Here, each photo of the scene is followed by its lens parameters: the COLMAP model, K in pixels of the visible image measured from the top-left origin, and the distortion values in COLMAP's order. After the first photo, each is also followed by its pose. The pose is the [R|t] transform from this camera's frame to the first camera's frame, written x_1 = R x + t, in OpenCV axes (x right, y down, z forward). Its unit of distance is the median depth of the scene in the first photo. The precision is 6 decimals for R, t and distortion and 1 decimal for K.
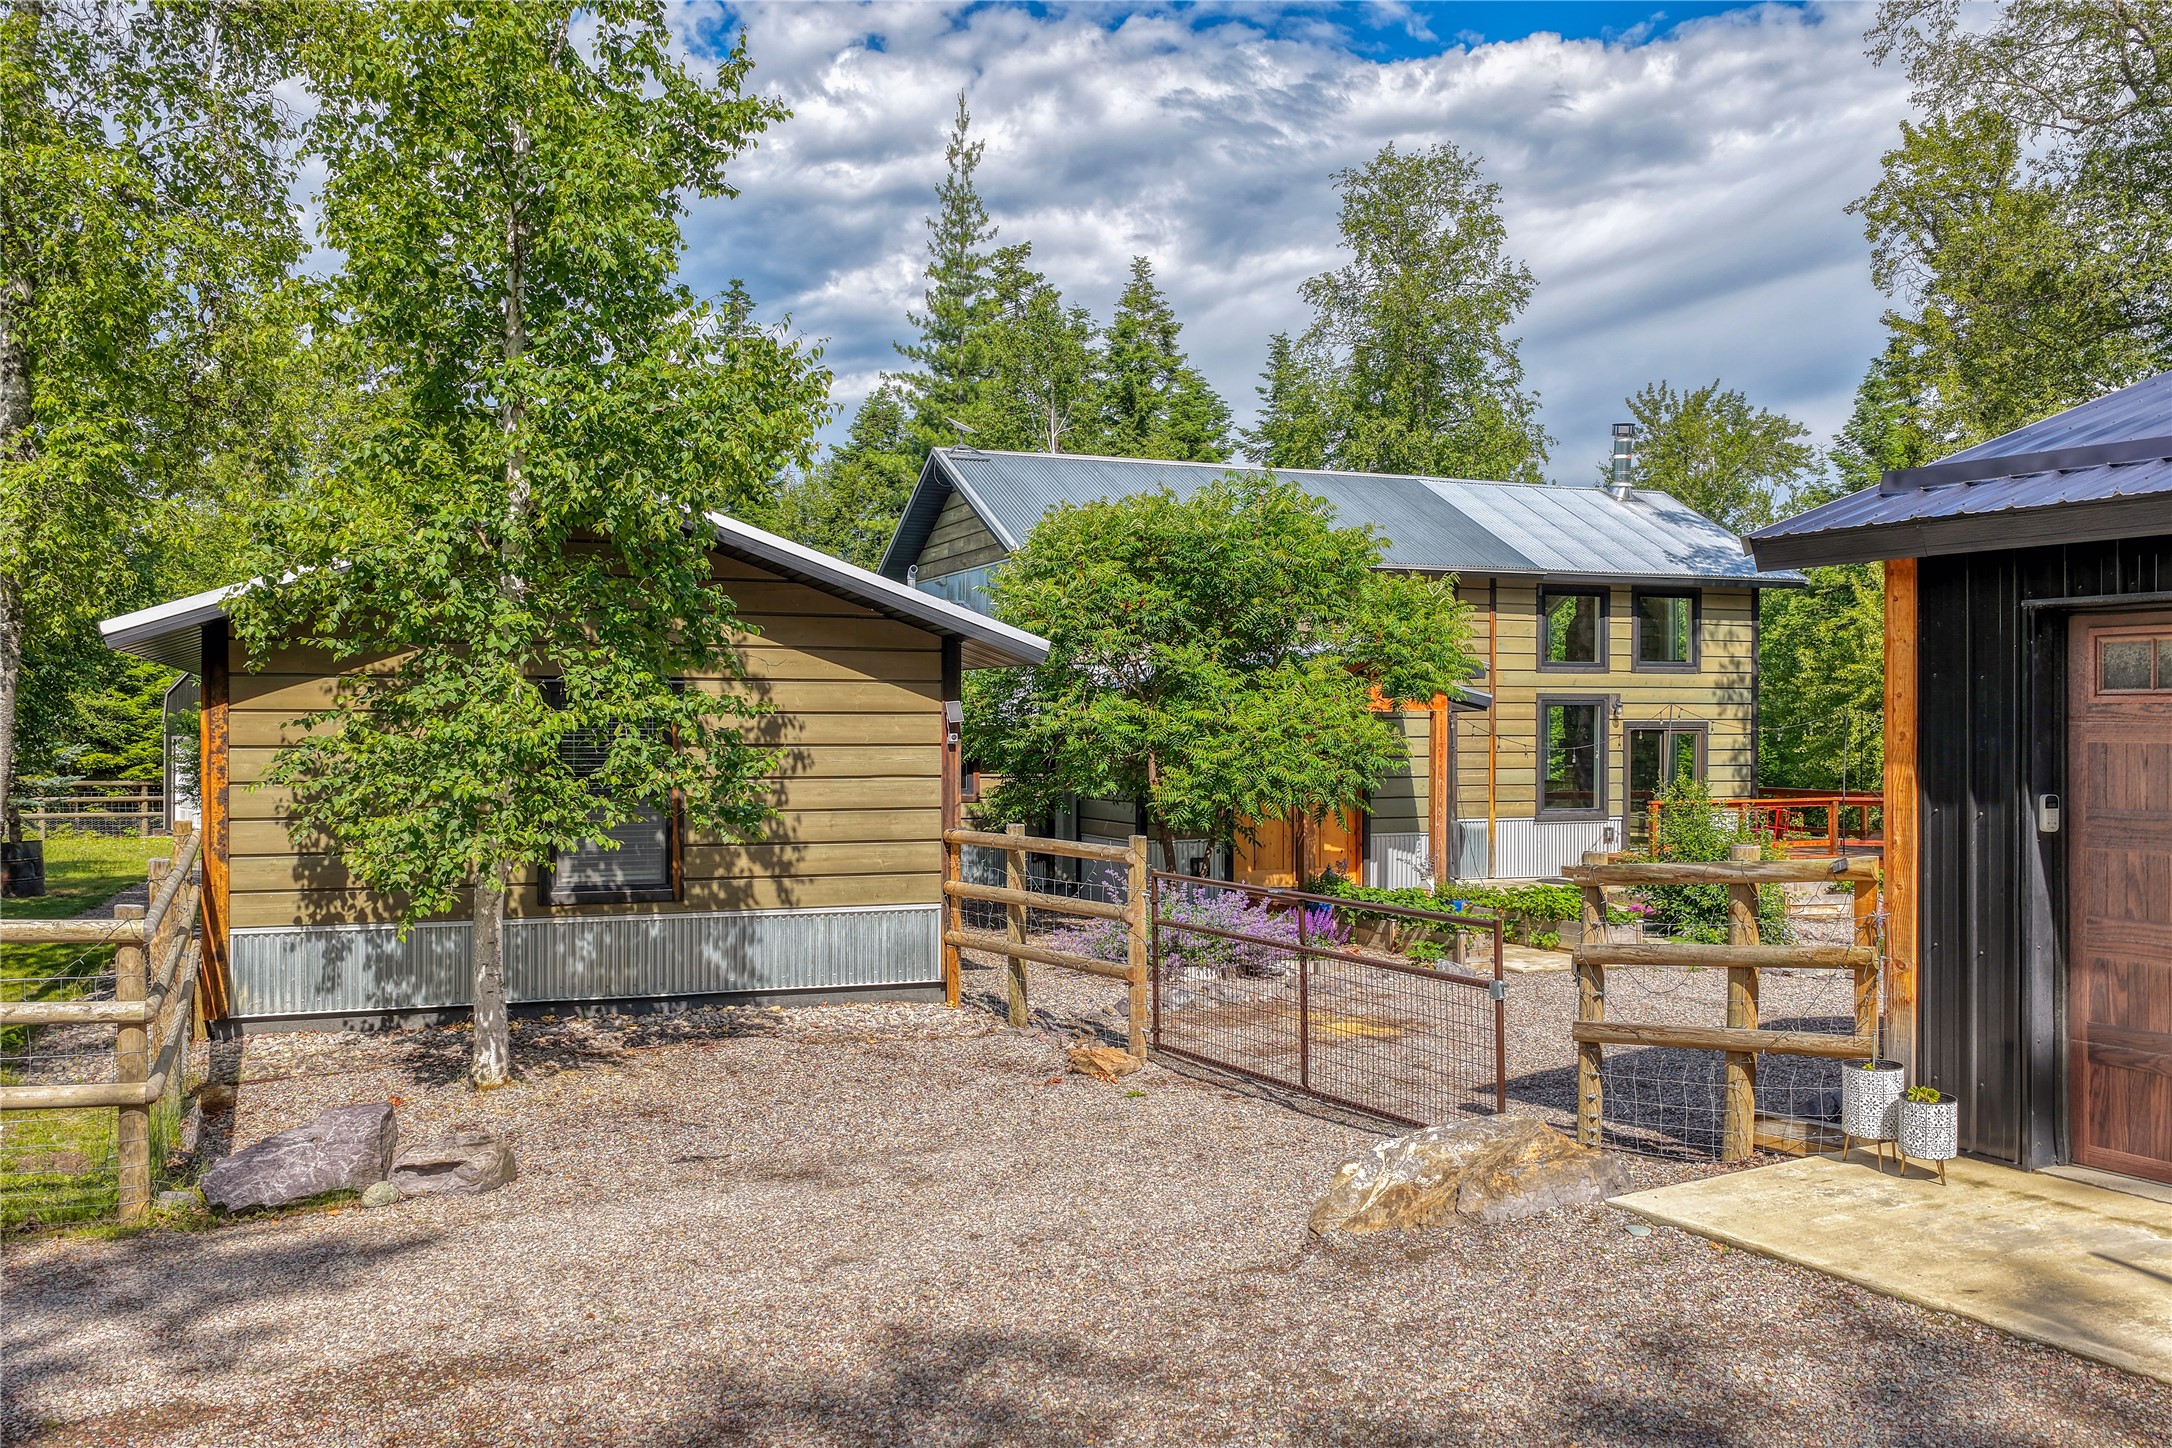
lens RADIAL K [[1806.1, 0, 1110.8], [0, 1806.1, 709.7], [0, 0, 1]] dist [-0.012612, 0.023194]
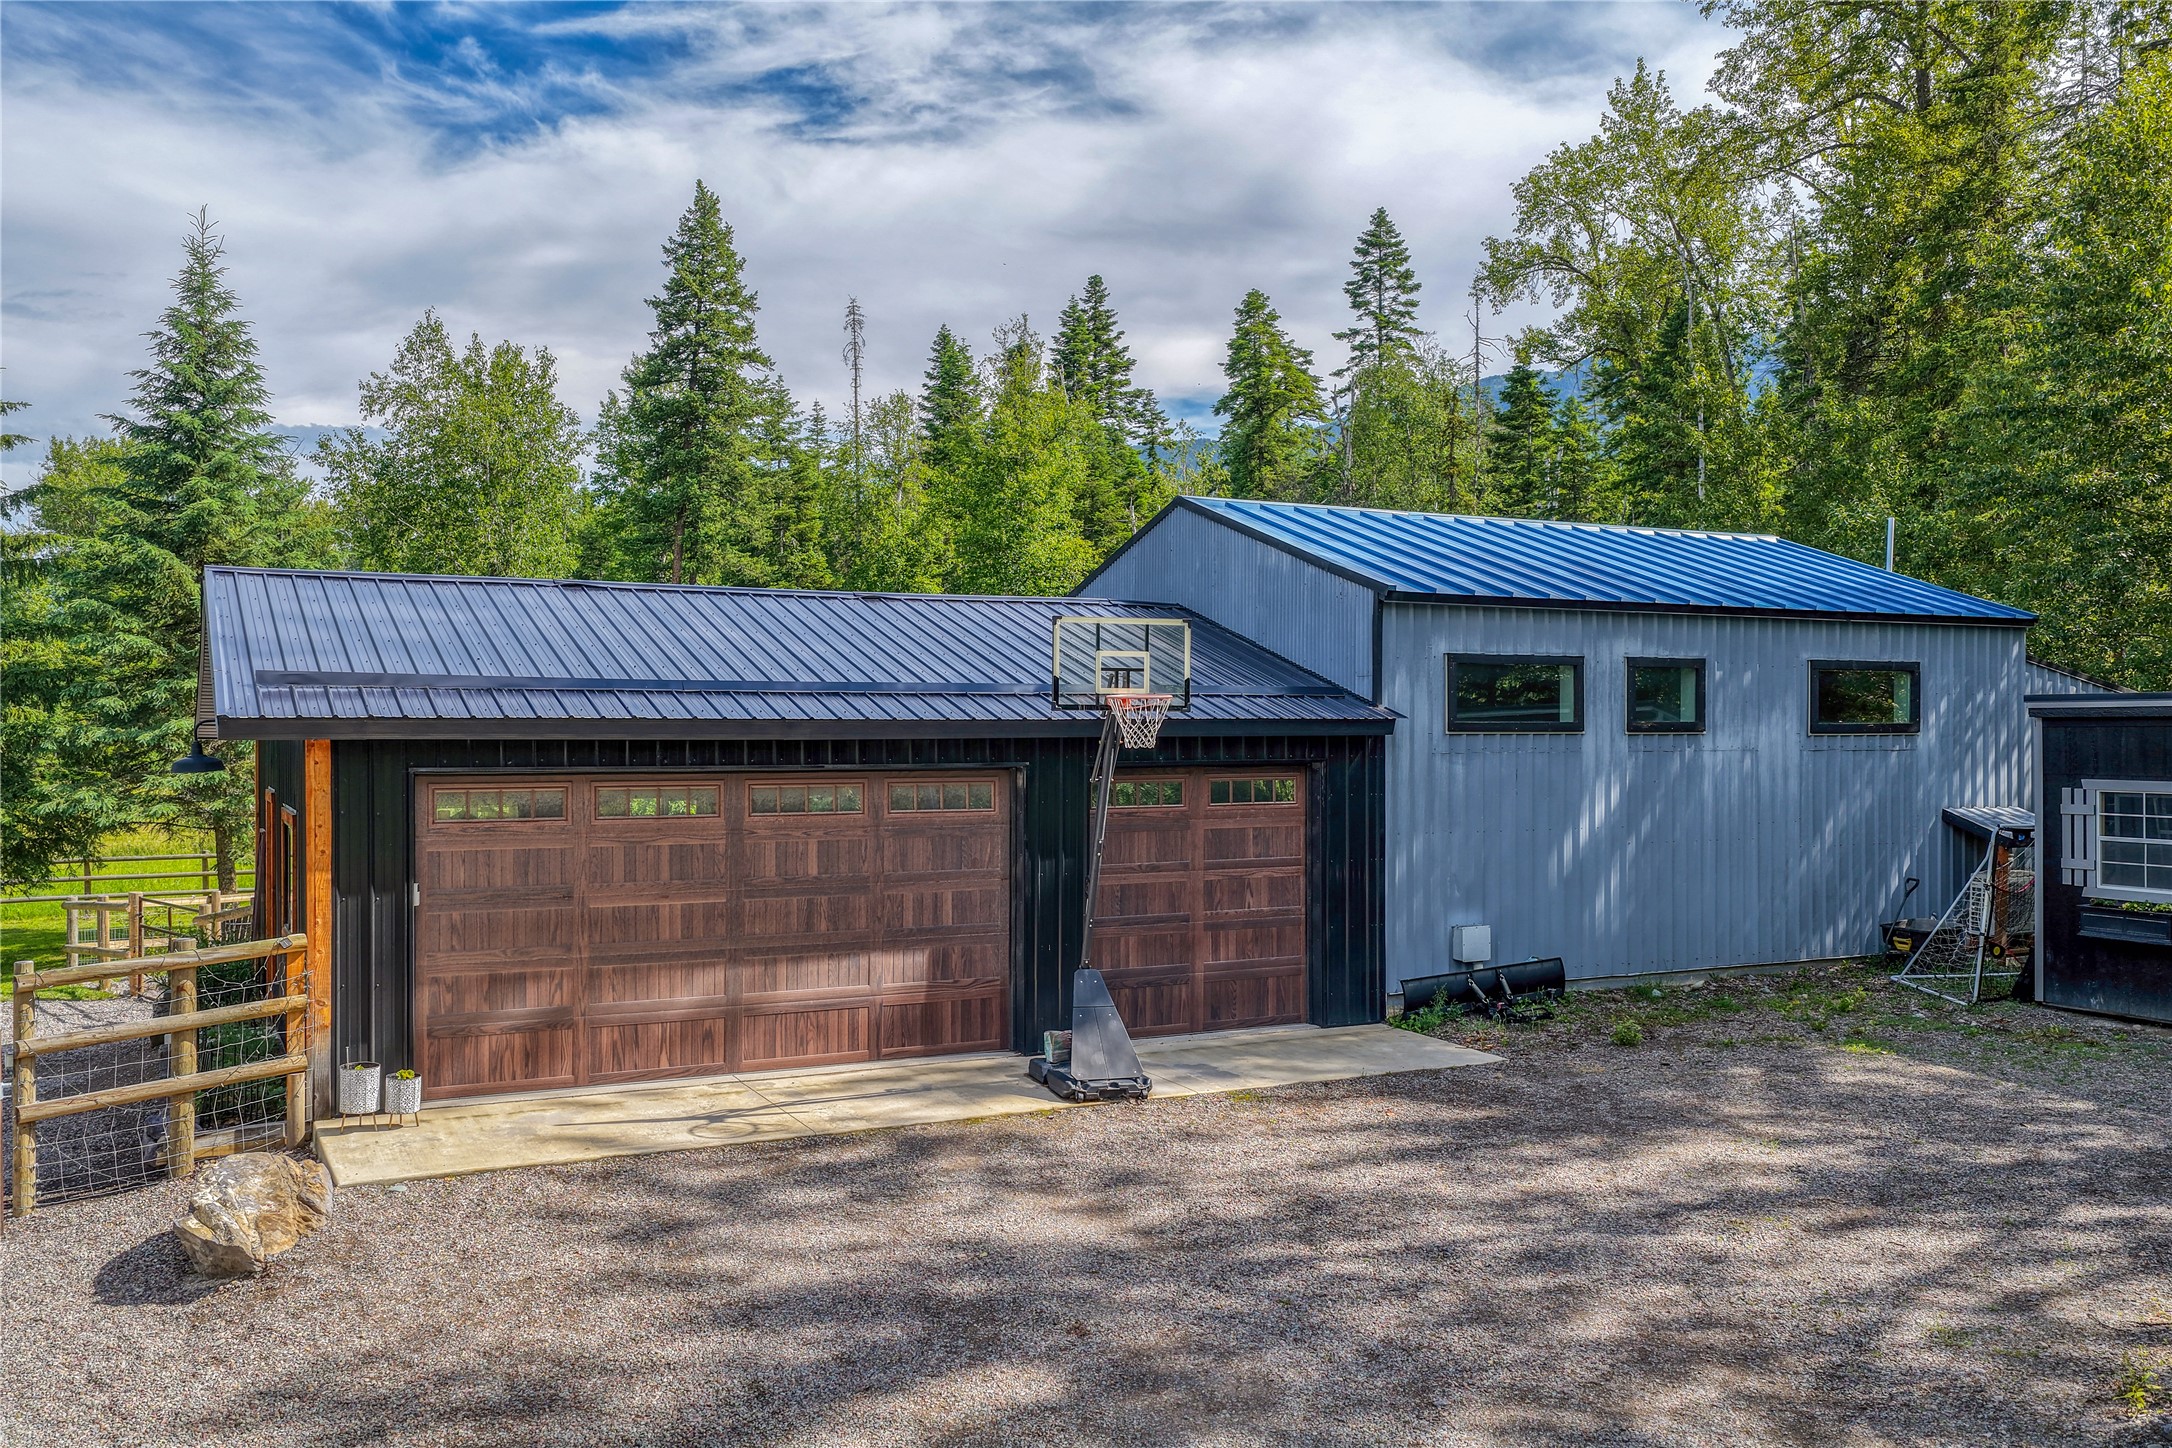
lens RADIAL K [[1797.9, 0, 1084.7], [0, 1797.9, 743.3], [0, 0, 1]] dist [-0.008087, 0.002714]
pose [[0.009058, -0.007288, 0.999932, -0.293359], [-0.009252, 0.999930, 0.007371, -0.025933], [-0.999916, -0.009318, 0.008990, 0.095442]]
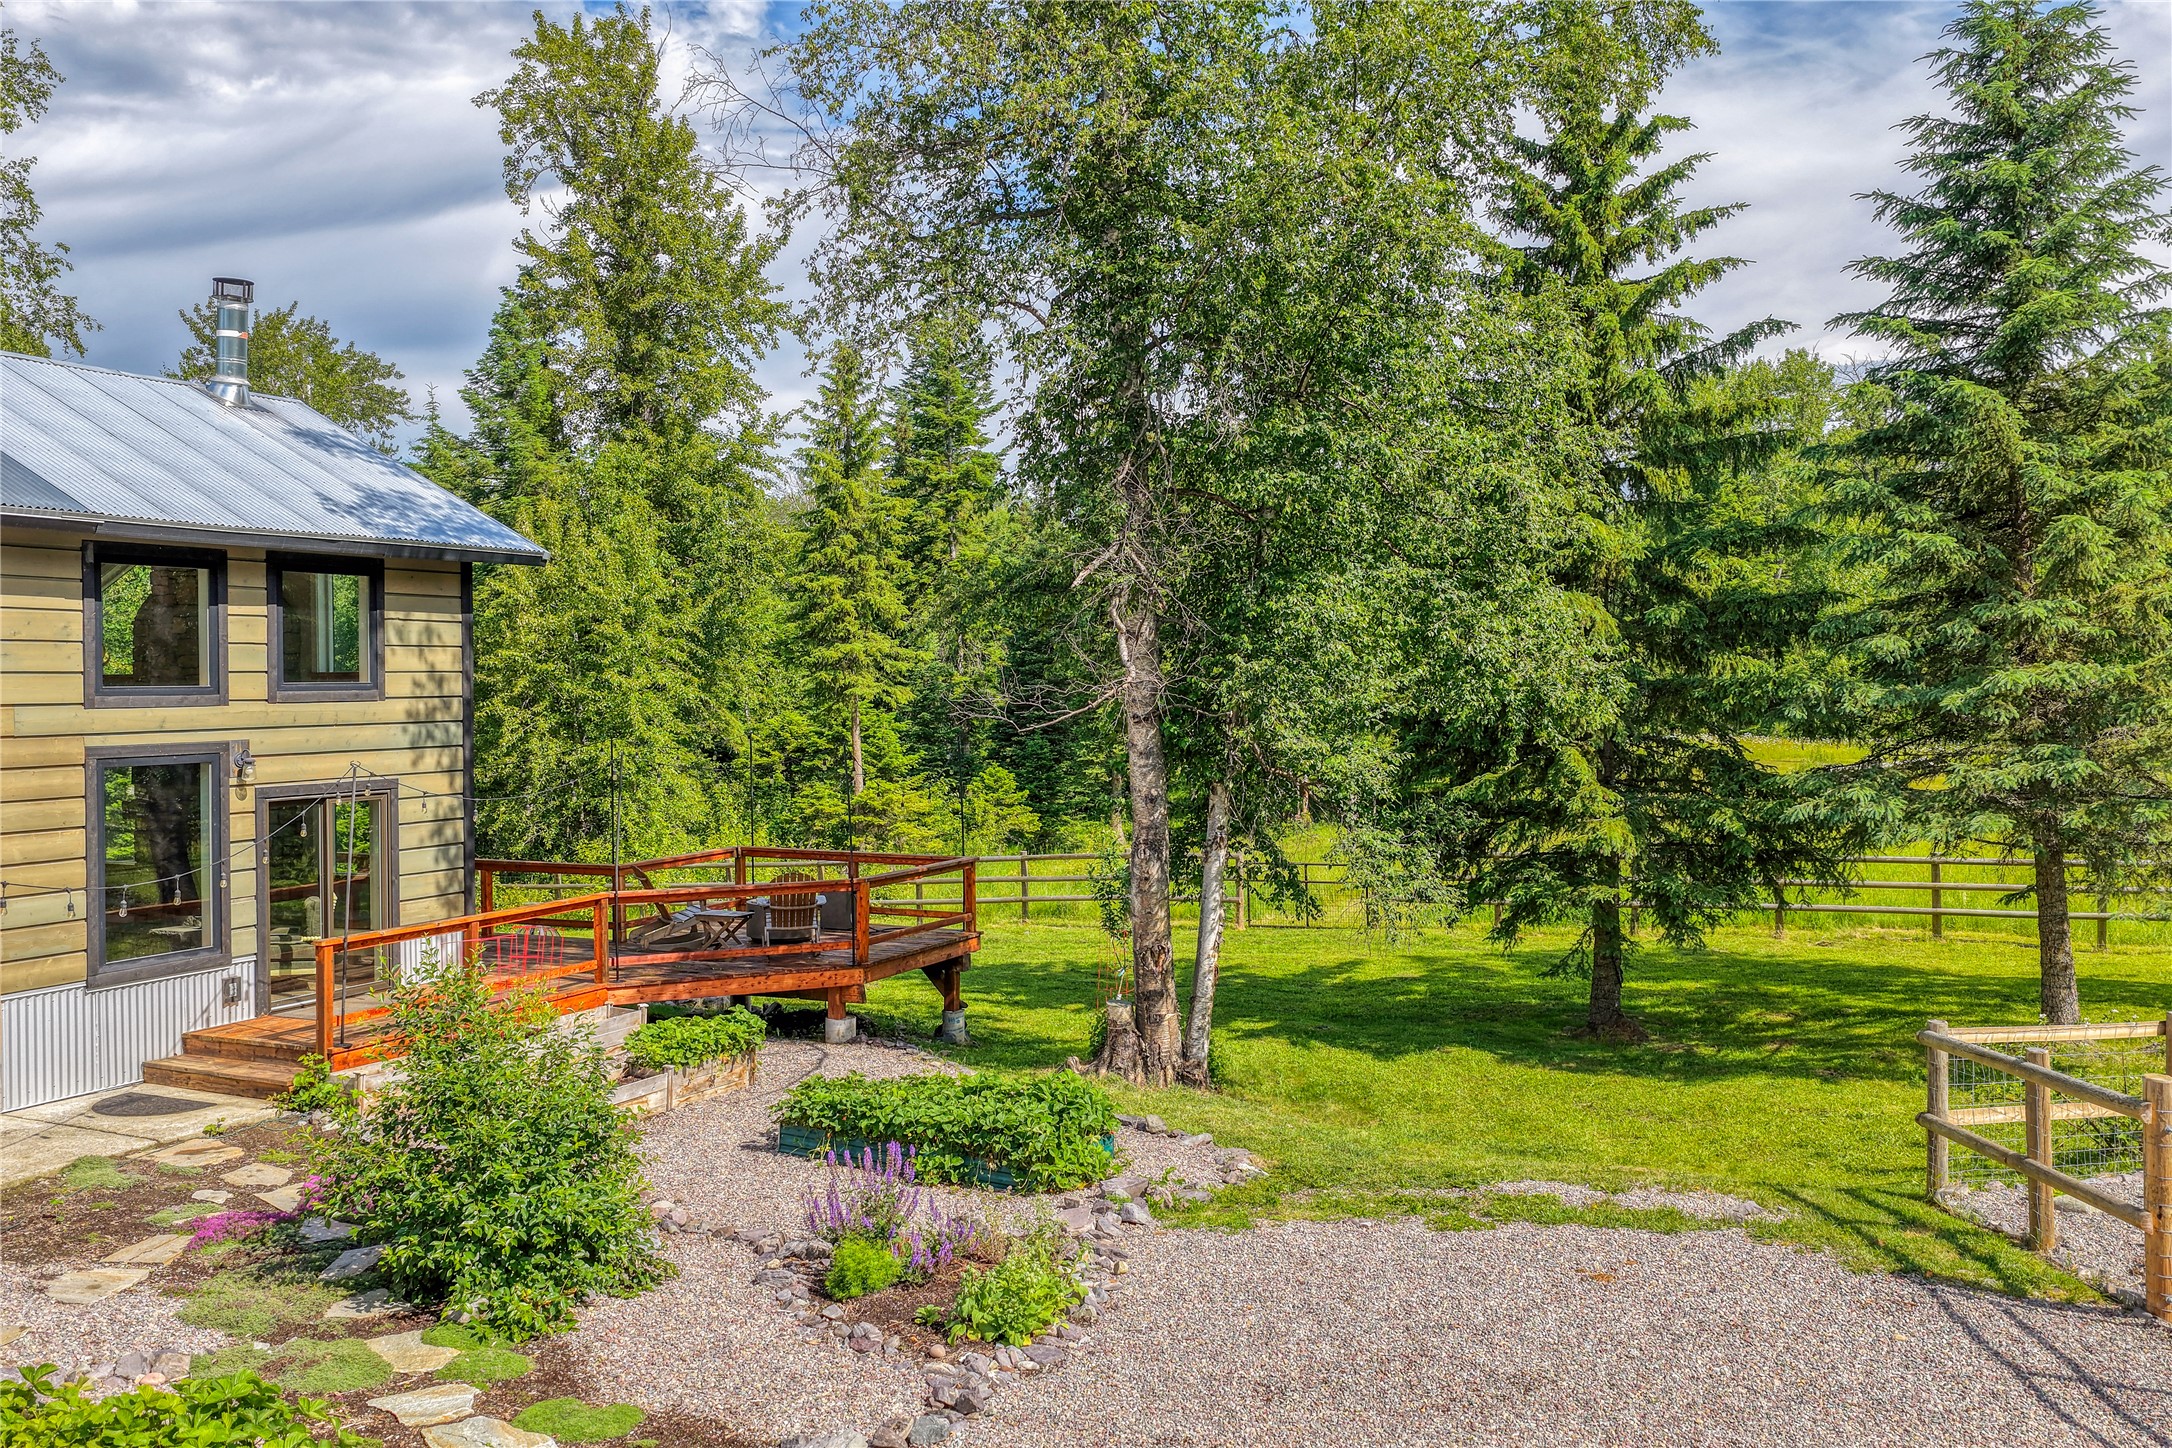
lens RADIAL K [[1806.1, 0, 1110.8], [0, 1806.1, 709.7], [0, 0, 1]] dist [-0.012612, 0.023194]
pose [[0.725276, -0.020087, 0.688165, 0.085181], [0.004631, 0.999694, 0.024299, -0.029922], [-0.688442, -0.014436, 0.725147, 0.386314]]
